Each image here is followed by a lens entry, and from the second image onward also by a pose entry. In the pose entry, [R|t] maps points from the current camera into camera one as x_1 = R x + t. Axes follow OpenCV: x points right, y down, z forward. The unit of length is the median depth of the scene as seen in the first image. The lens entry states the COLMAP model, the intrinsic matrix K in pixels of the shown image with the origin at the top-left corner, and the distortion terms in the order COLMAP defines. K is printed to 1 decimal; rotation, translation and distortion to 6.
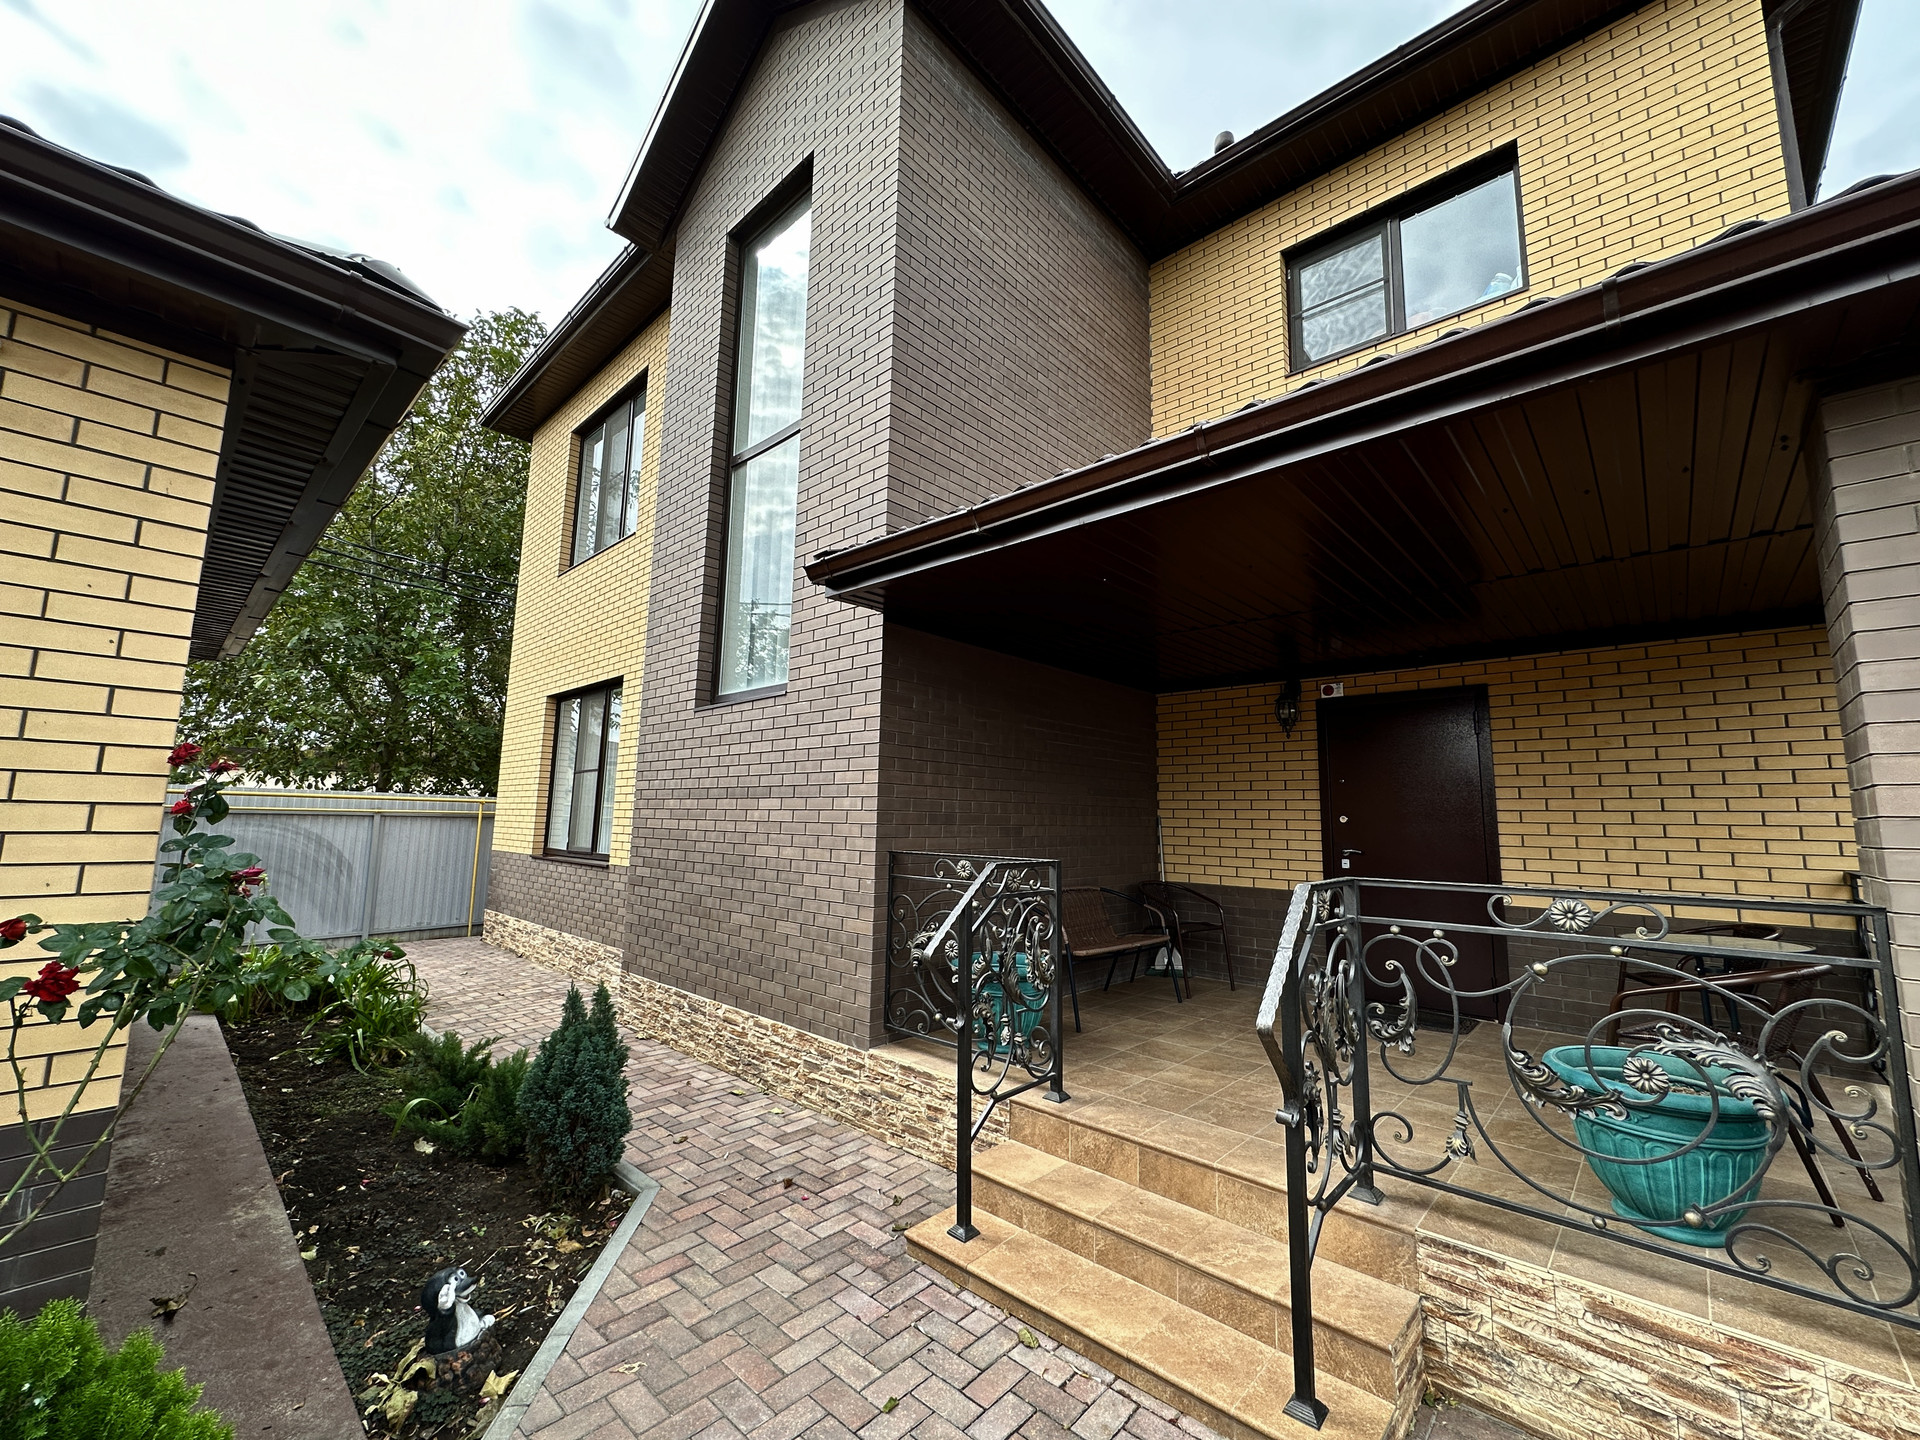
lens RADIAL K [[768.6, 0, 957.0], [0, 768.6, 717.7], [0, 0, 1]] dist [-0.001115, 0.000696]
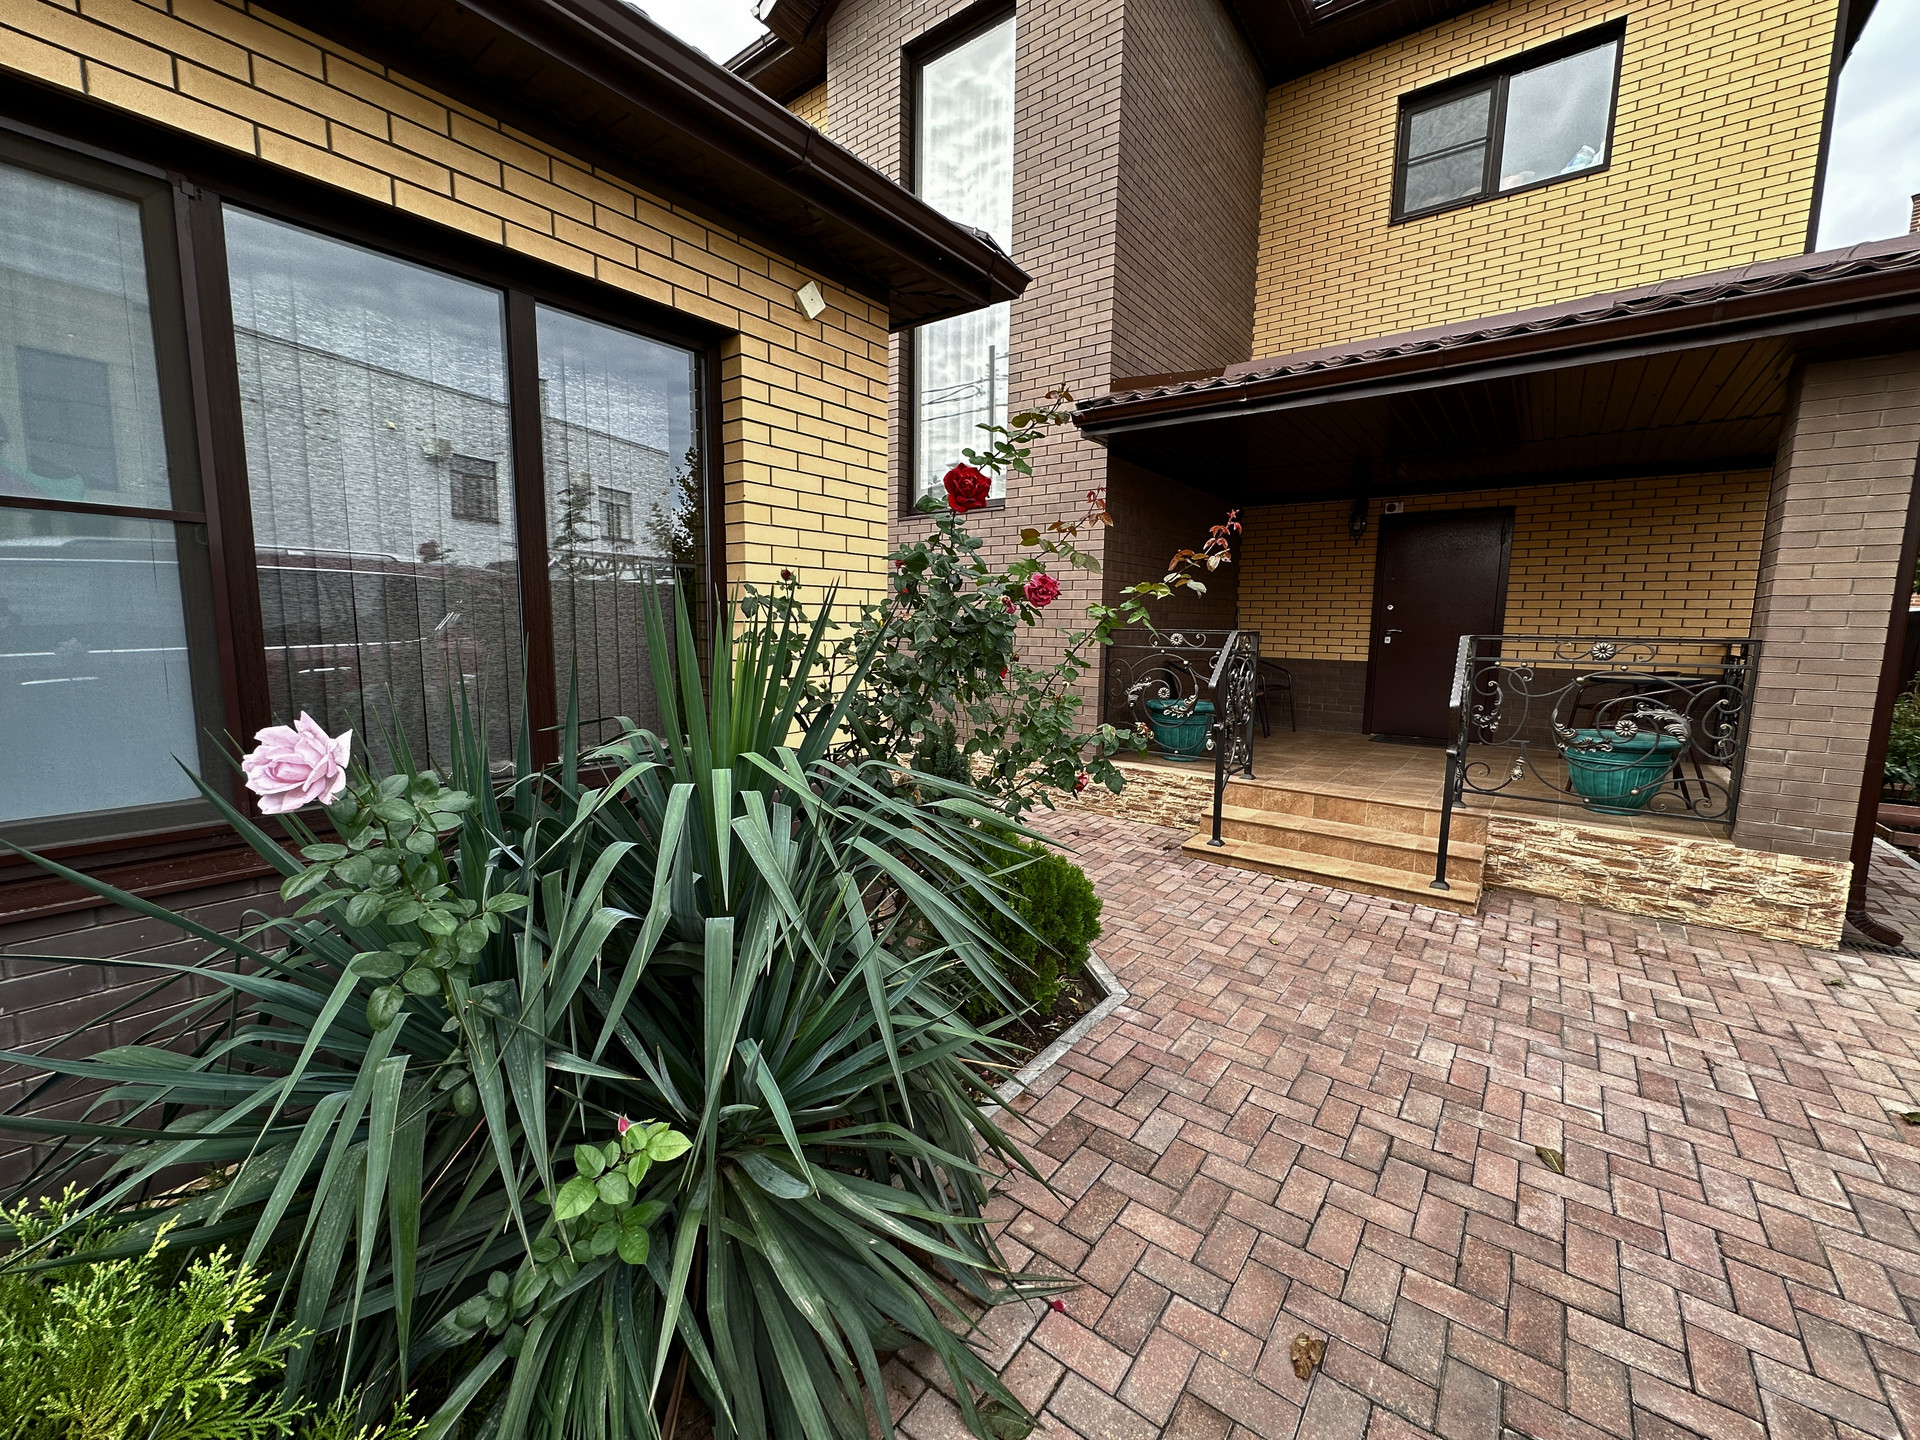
lens RADIAL K [[768.6, 0, 961.3], [0, 768.6, 717.4], [0, 0, 1]] dist [-0.001115, 0.000696]
pose [[0.995856, -0.015131, 0.089679, -0.541864], [-0.008397, 0.966554, 0.256327, -0.030100], [-0.090558, -0.256018, 0.962421, -0.407408]]
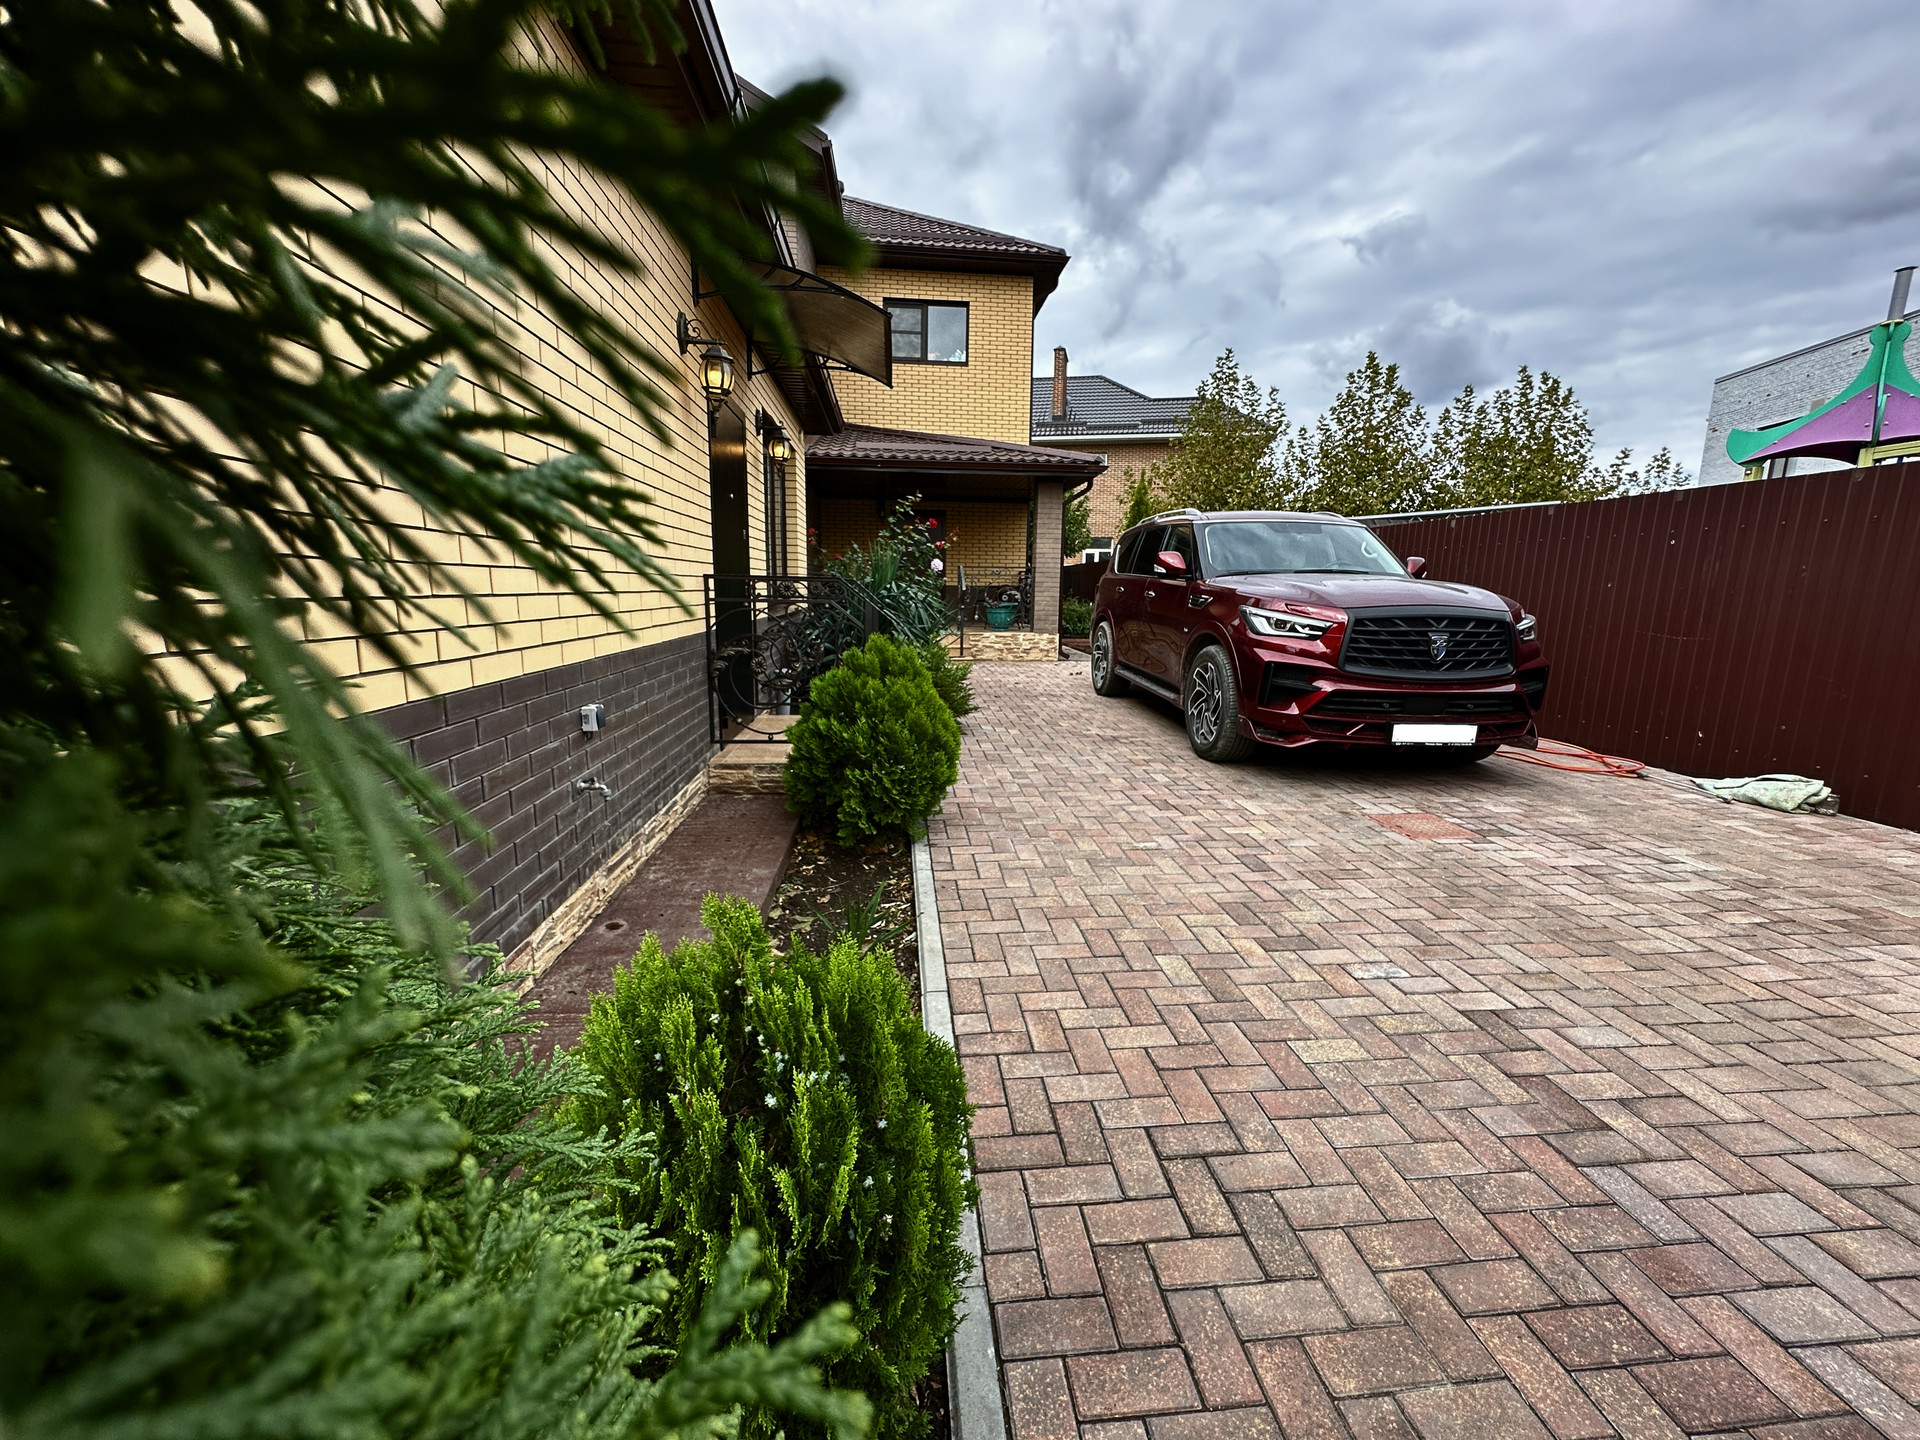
lens RADIAL K [[768.6, 0, 964.6], [0, 768.6, 720.3], [0, 0, 1]] dist [-0.001115, 0.000696]
pose [[0.664621, -0.135690, 0.734757, -2.031848], [-0.101631, 0.957816, 0.268812, -0.098365], [-0.740237, -0.253332, 0.622794, -1.440607]]
